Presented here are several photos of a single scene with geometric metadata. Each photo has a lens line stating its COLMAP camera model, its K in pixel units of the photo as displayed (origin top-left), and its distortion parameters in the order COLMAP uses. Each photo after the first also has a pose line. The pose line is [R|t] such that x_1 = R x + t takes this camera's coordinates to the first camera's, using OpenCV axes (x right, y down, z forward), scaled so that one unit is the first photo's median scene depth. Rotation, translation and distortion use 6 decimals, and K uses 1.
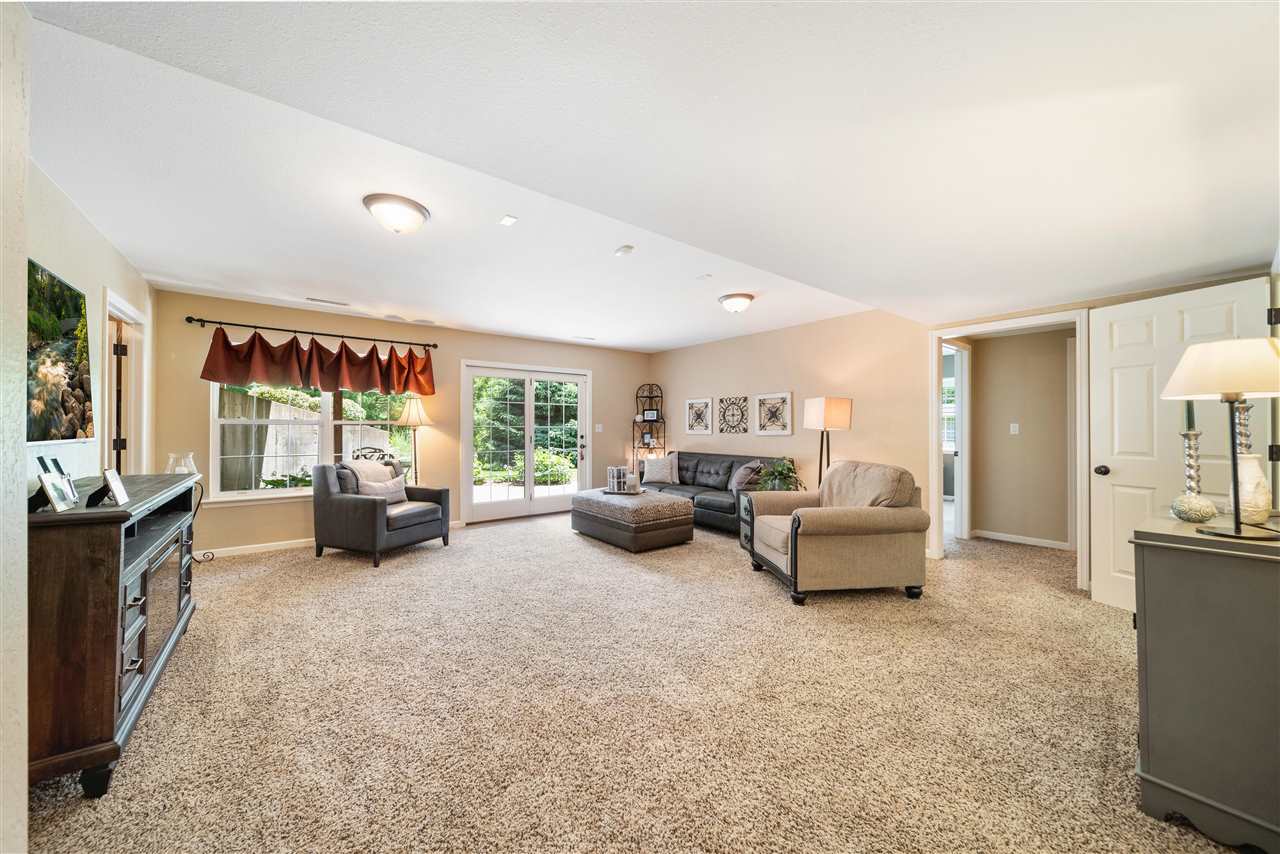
lens RADIAL K [[449.7, 0, 632.7], [0, 449.7, 426.7], [0, 0, 1]] dist [0.000560, -0.001313]
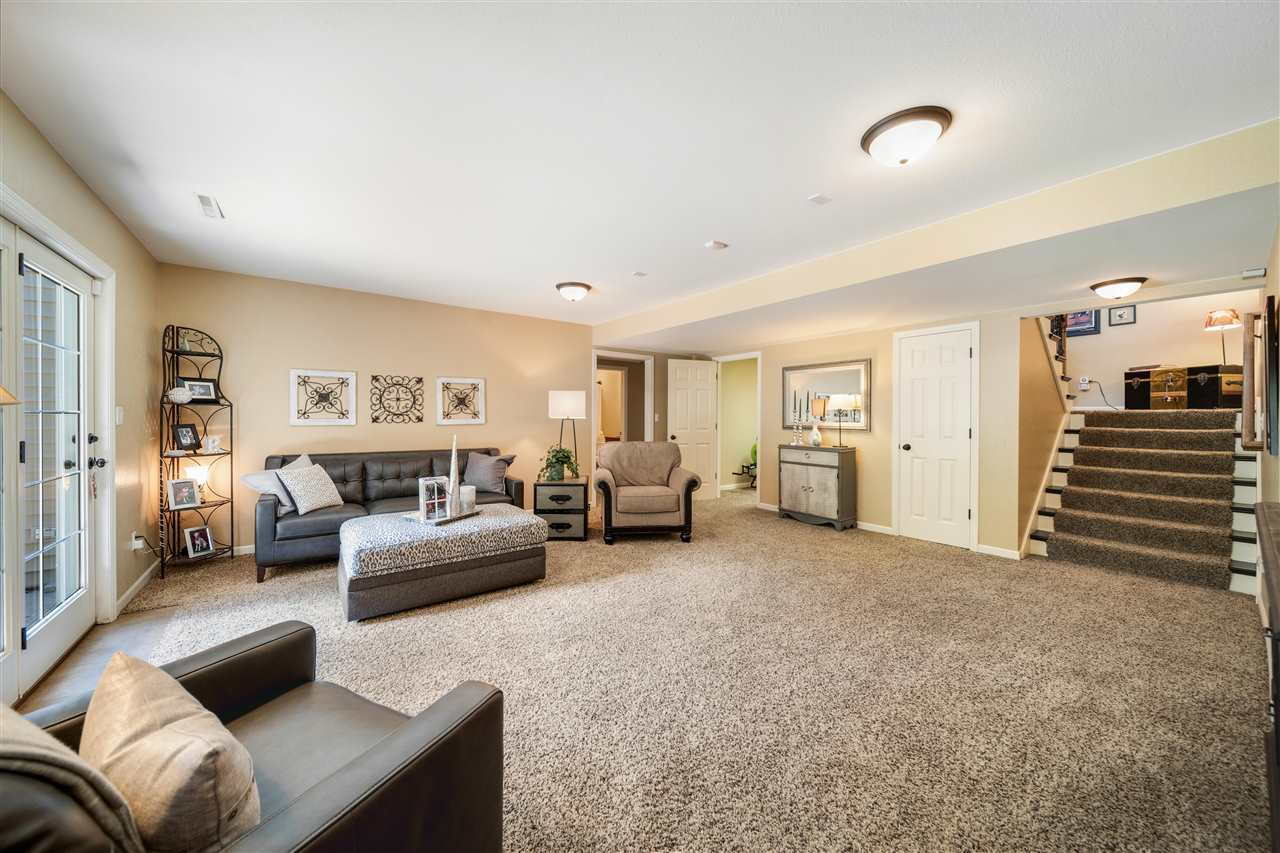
lens RADIAL K [[449.7, 0, 637.6], [0, 449.7, 418.9], [0, 0, 1]] dist [0.000560, -0.001313]
pose [[0.016665, -0.003368, 0.999855, -0.536975], [-0.005879, 0.999977, 0.003466, 0.002589], [-0.999844, -0.005936, 0.016645, 0.587235]]
